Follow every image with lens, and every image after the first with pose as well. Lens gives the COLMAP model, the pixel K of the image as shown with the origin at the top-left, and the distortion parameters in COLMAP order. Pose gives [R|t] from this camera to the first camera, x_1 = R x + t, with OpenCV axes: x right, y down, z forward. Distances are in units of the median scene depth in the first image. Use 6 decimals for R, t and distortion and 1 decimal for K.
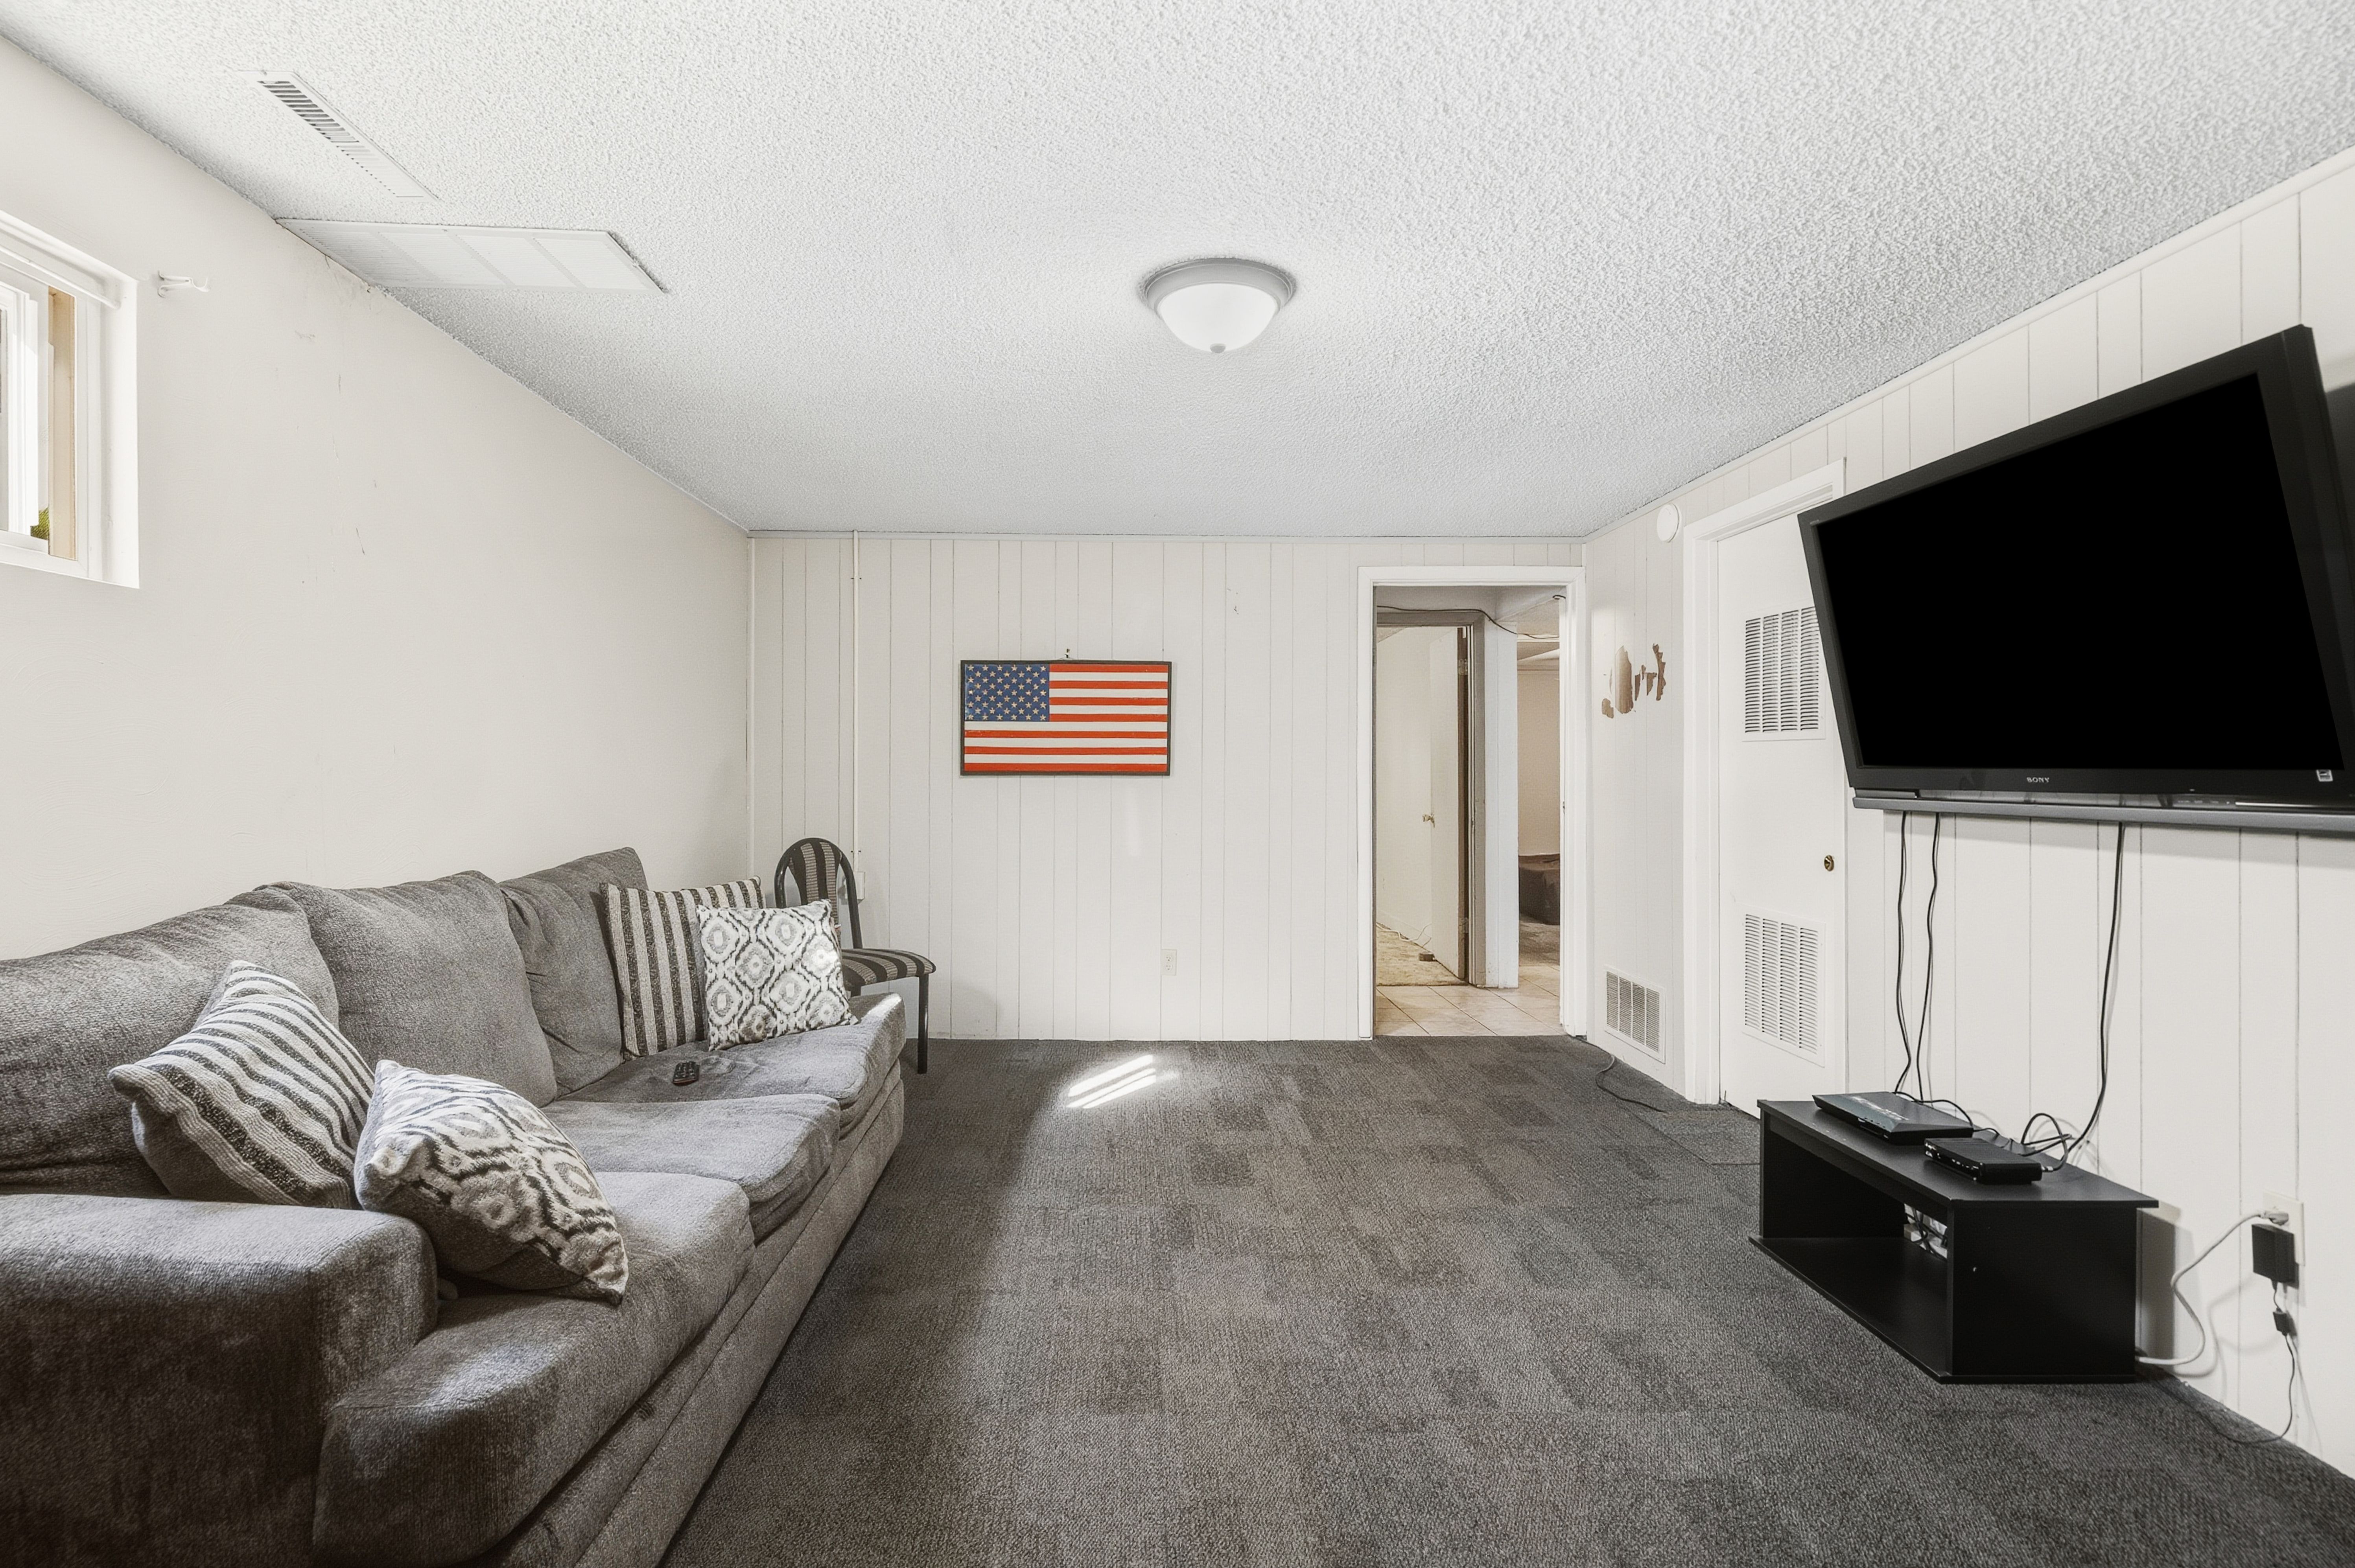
lens RADIAL K [[1089.2, 0, 1165.3], [0, 1089.2, 776.7], [0, 0, 1]] dist [-0.004072, 0.001137]
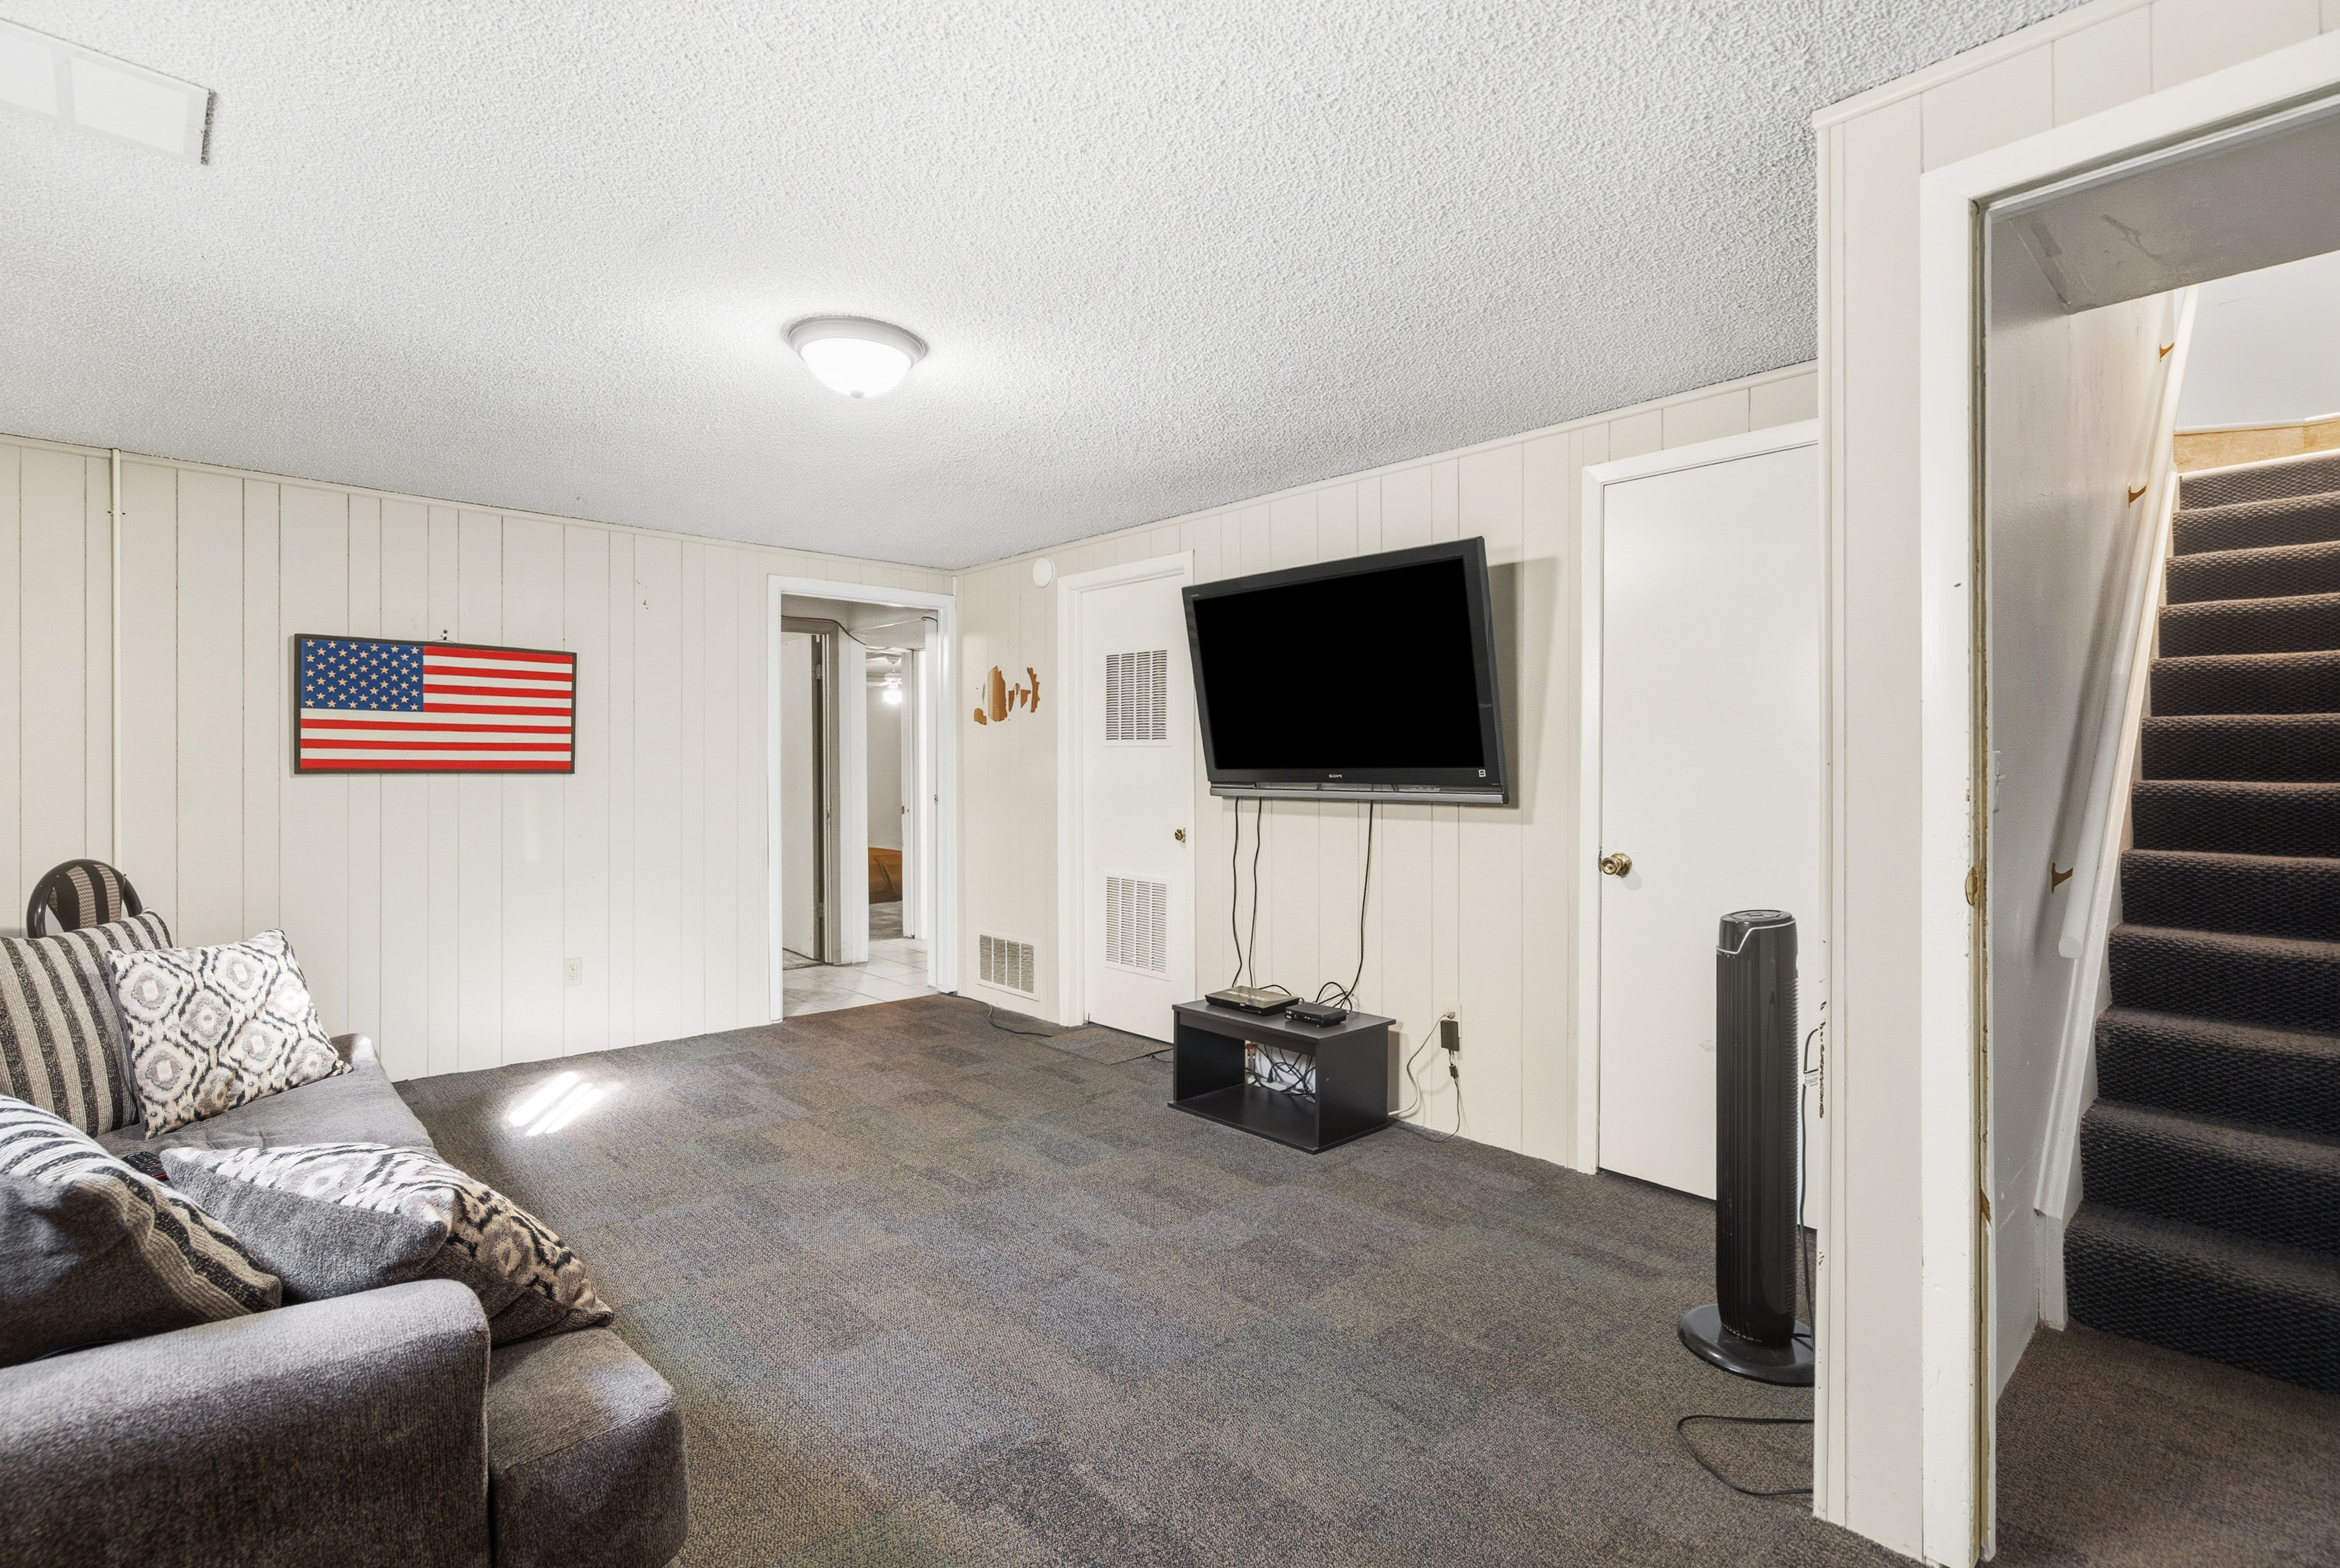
lens RADIAL K [[1061.0, 0, 1130.1], [0, 1061.0, 769.7], [0, 0, 1]] dist [-0.021917, 0.009795]
pose [[0.764349, -0.001494, 0.644801, -0.353647], [0.002160, 0.999998, -0.000243, -0.005076], [-0.644800, 0.001579, 0.764350, -0.009515]]
